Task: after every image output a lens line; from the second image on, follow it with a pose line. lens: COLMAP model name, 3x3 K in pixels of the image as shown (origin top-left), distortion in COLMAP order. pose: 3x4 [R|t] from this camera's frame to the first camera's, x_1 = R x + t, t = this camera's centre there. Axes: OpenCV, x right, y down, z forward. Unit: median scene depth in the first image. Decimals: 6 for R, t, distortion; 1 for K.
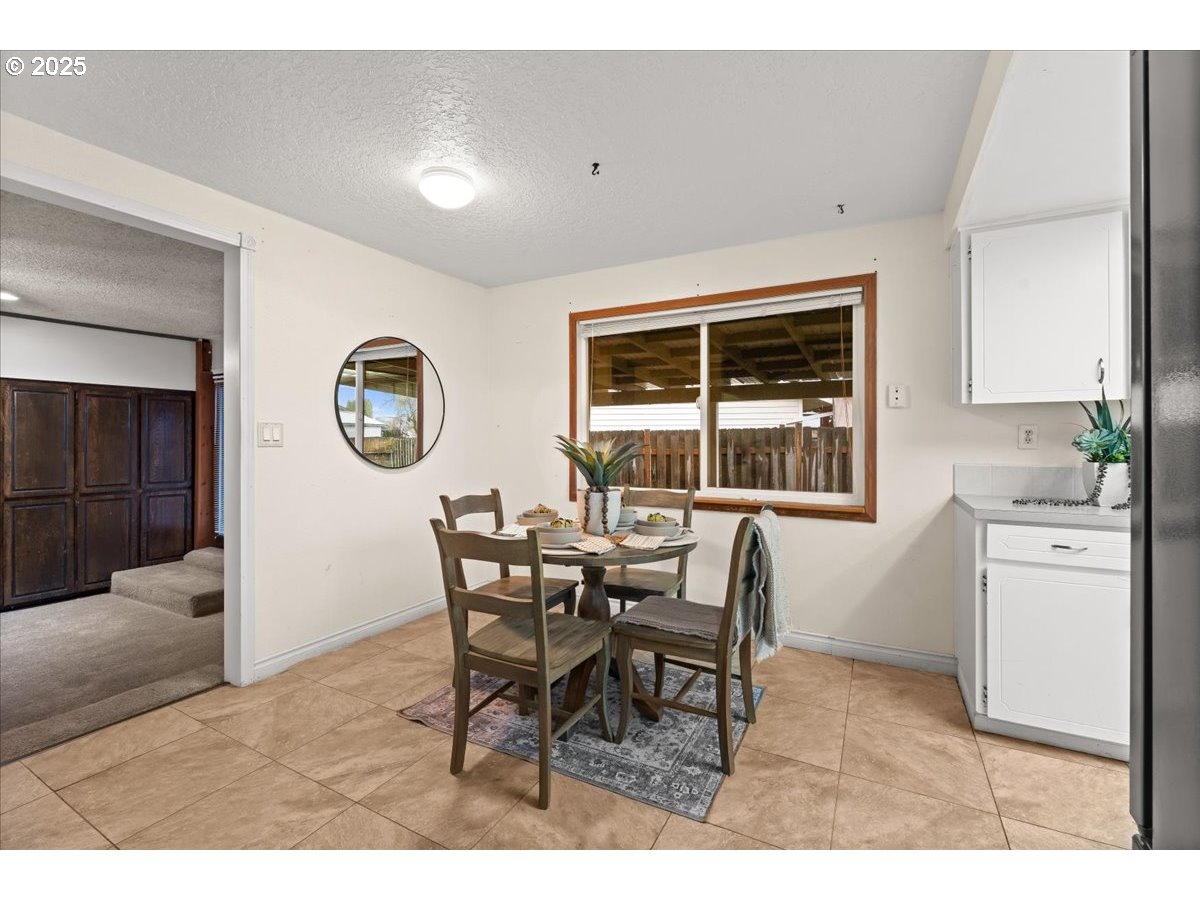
lens RADIAL K [[528.1, 0, 601.4], [0, 528.1, 441.9], [0, 0, 1]] dist [-0.009187, 0.003254]
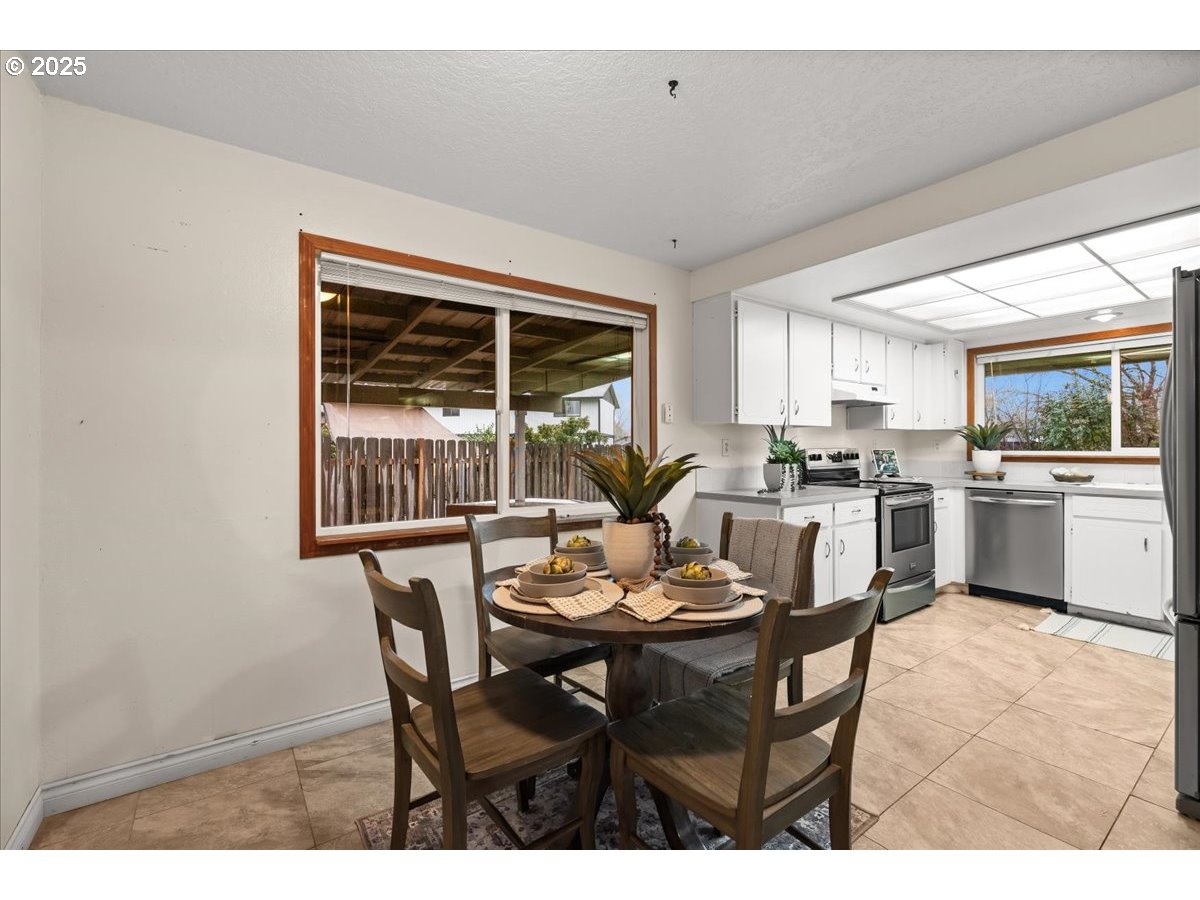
lens RADIAL K [[528.1, 0, 598.8], [0, 528.1, 449.9], [0, 0, 1]] dist [-0.009187, 0.003254]
pose [[0.440570, 0.000506, 0.897718, -0.510588], [0.005567, 0.999979, -0.003296, -0.000665], [-0.897701, 0.006450, 0.440558, 0.535473]]
